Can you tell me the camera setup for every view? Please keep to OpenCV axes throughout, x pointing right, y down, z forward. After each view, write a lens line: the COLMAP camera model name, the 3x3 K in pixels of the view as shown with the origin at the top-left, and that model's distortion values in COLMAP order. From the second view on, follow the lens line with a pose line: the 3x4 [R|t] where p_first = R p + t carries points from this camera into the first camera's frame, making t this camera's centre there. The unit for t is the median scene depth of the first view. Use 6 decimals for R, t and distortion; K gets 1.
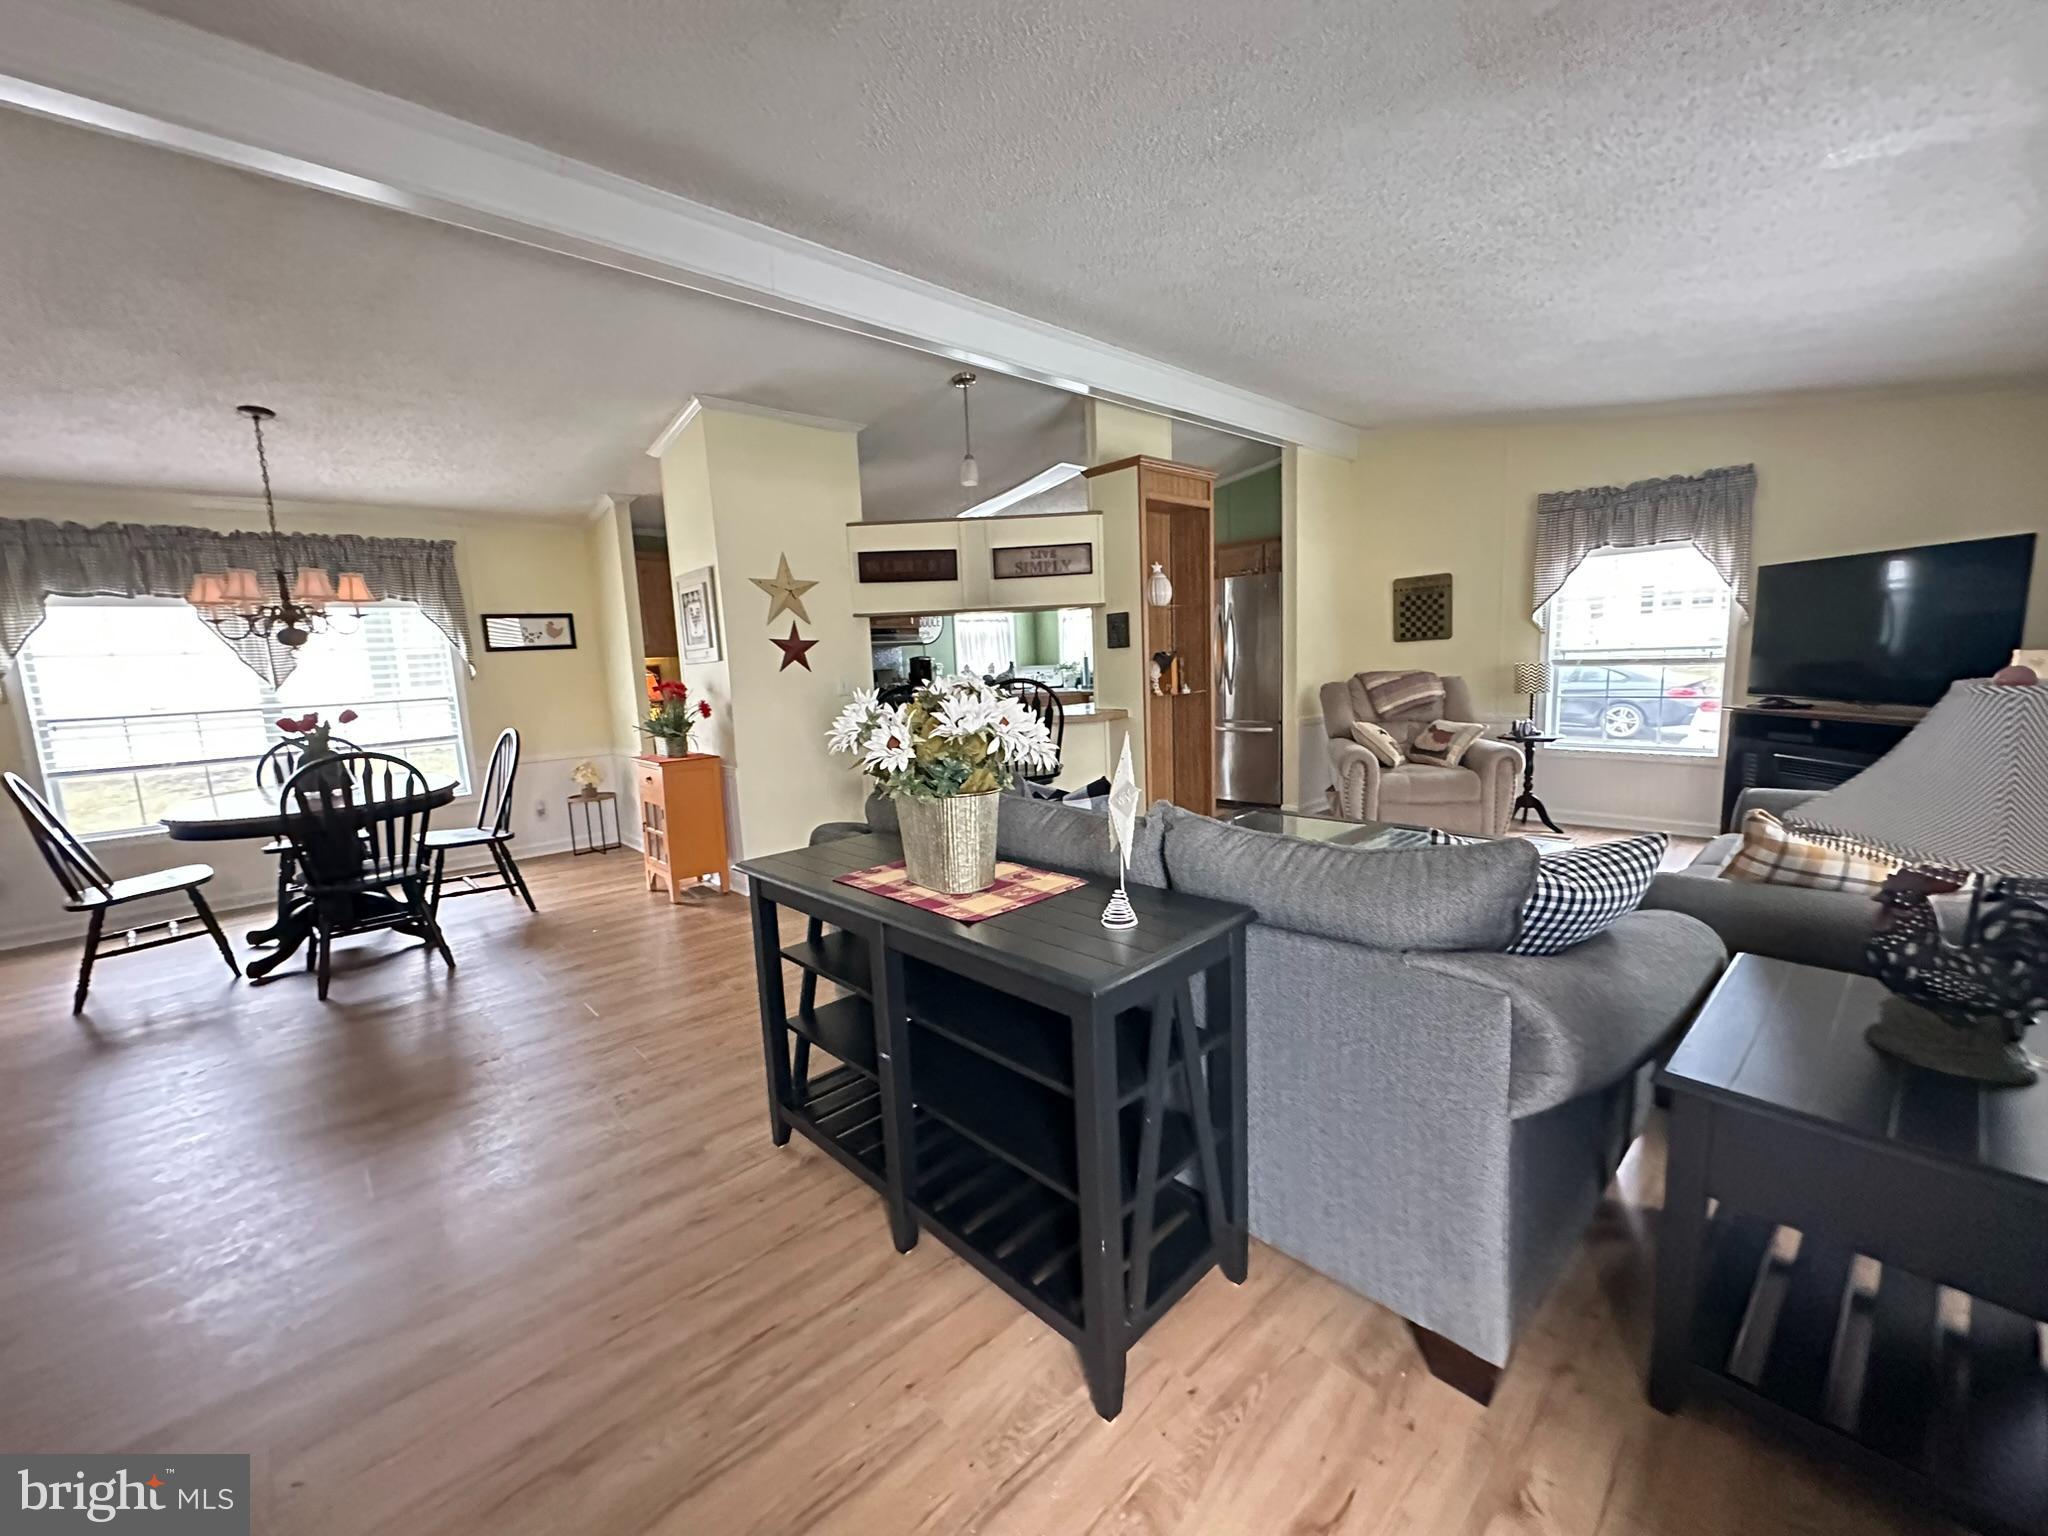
lens RADIAL K [[814.1, 0, 1020.6], [0, 814.1, 765.5], [0, 0, 1]] dist [-0.001463, 0.000214]
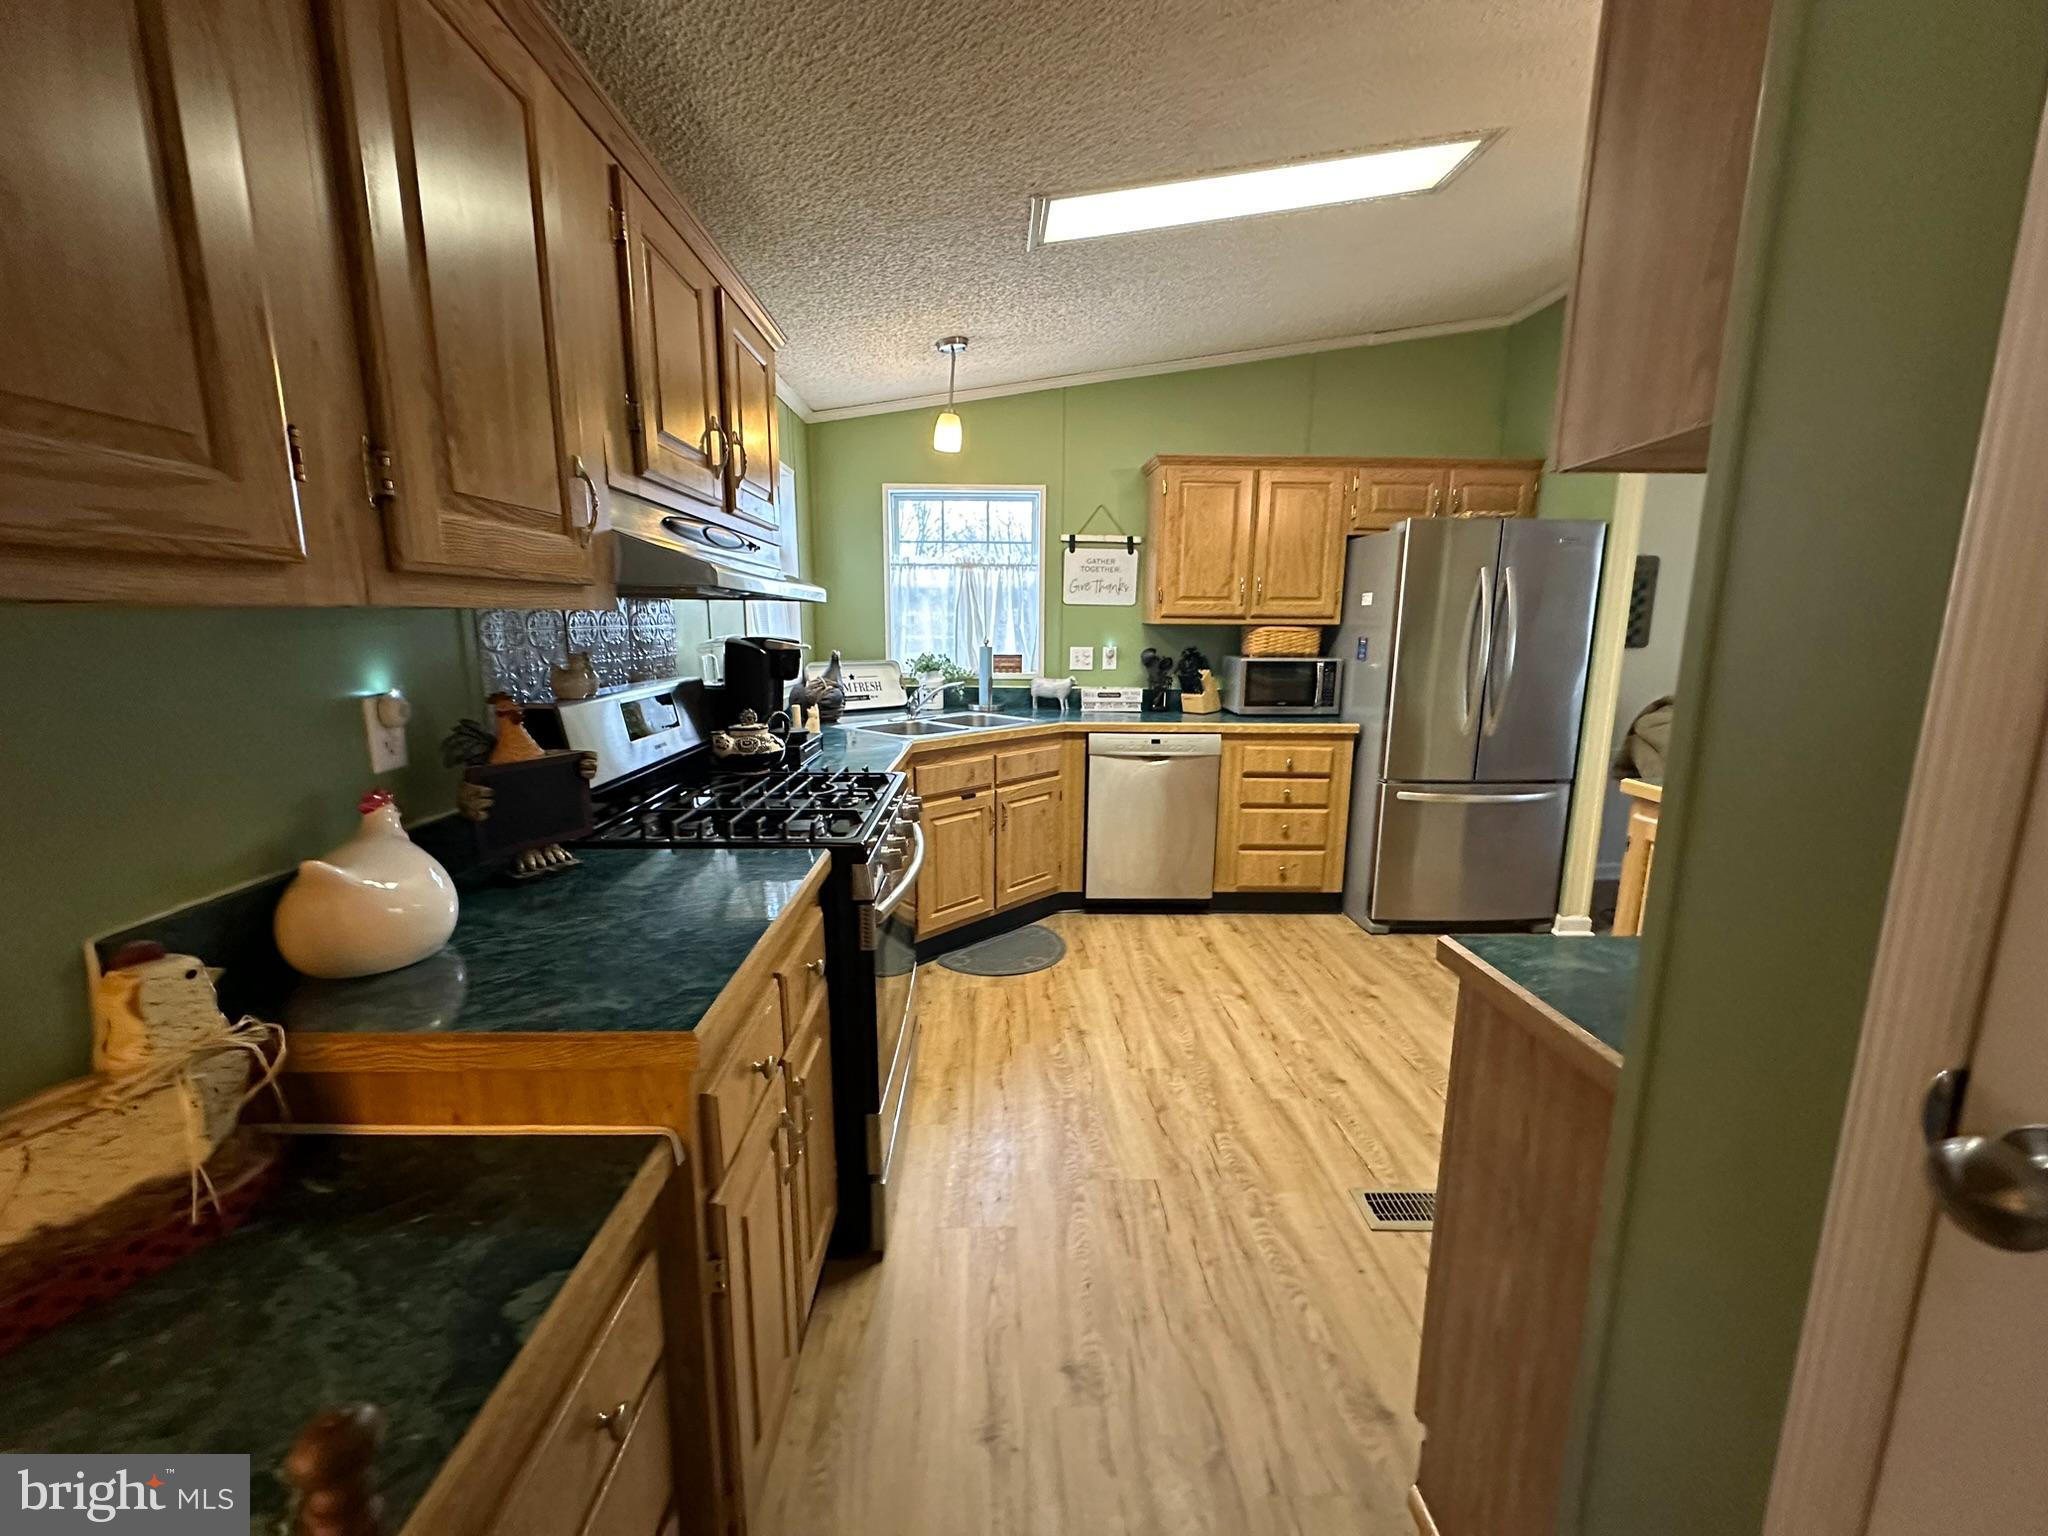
lens RADIAL K [[814.1, 0, 1025.0], [0, 814.1, 766.5], [0, 0, 1]] dist [-0.001463, 0.000214]
pose [[0.656035, -0.084262, 0.750012, -0.505110], [0.062195, 0.996404, 0.057542, -0.162630], [-0.752163, 0.008897, 0.658917, 1.211571]]
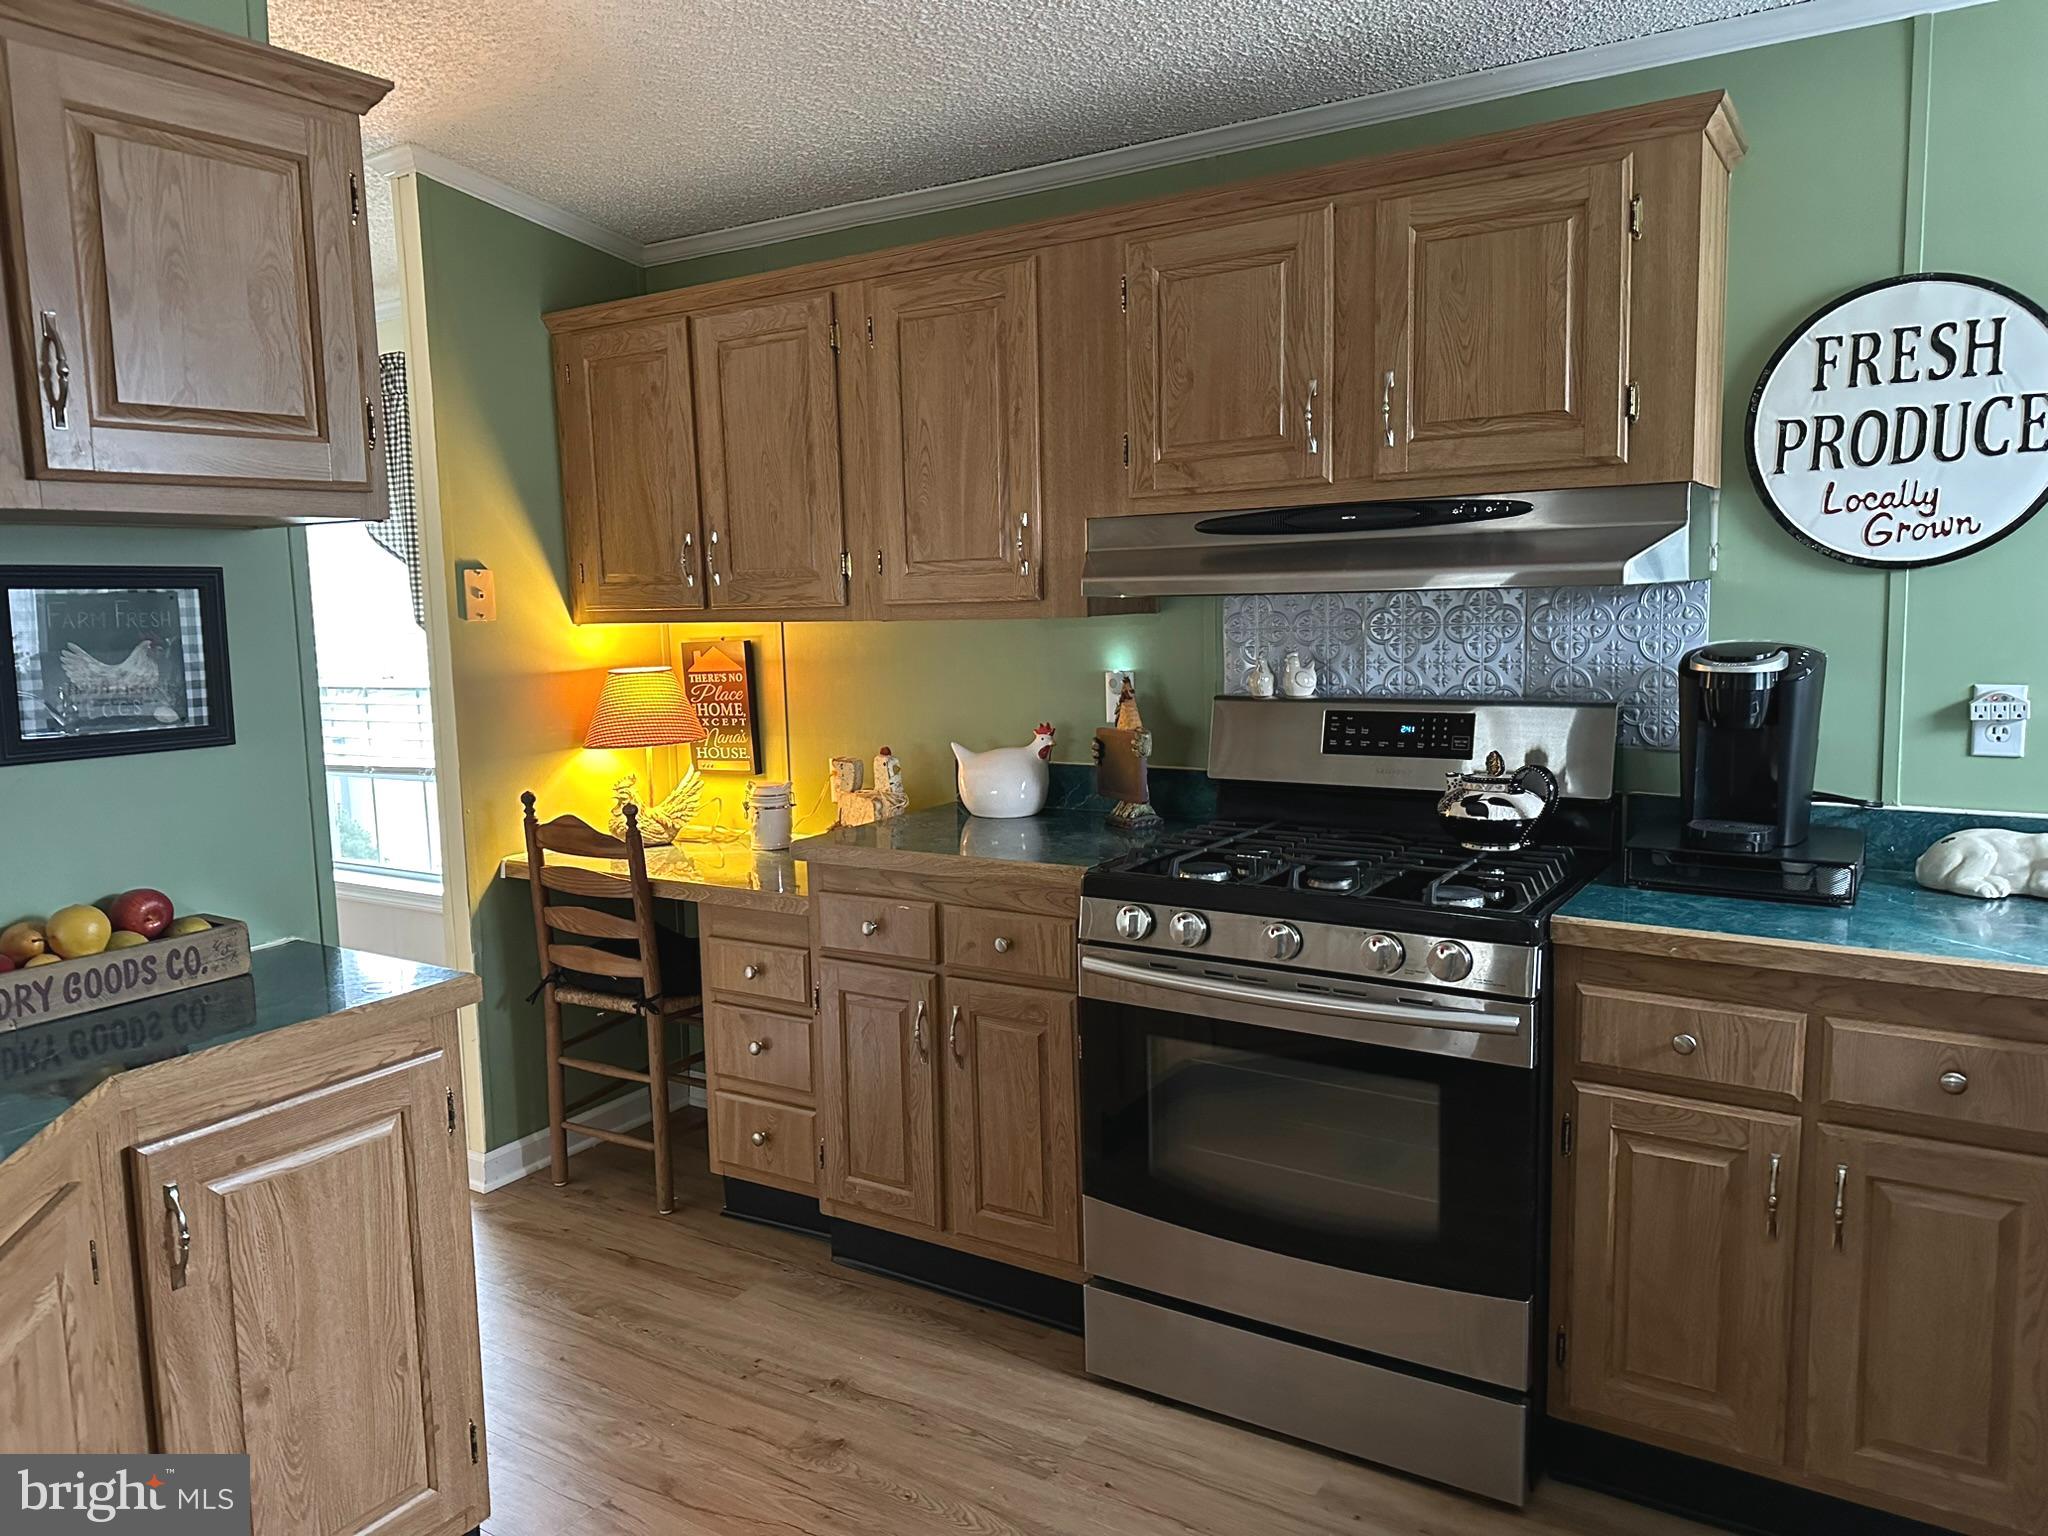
lens RADIAL K [[1429.0, 0, 1008.7], [0, 1429.0, 758.8], [0, 0, 1]] dist [0.081051, -0.102763]
pose [[0.246120, 0.150788, -0.957438, 0.228227], [-0.112472, 0.985594, 0.126310, -0.224383], [0.962692, 0.076598, 0.259534, 1.320236]]
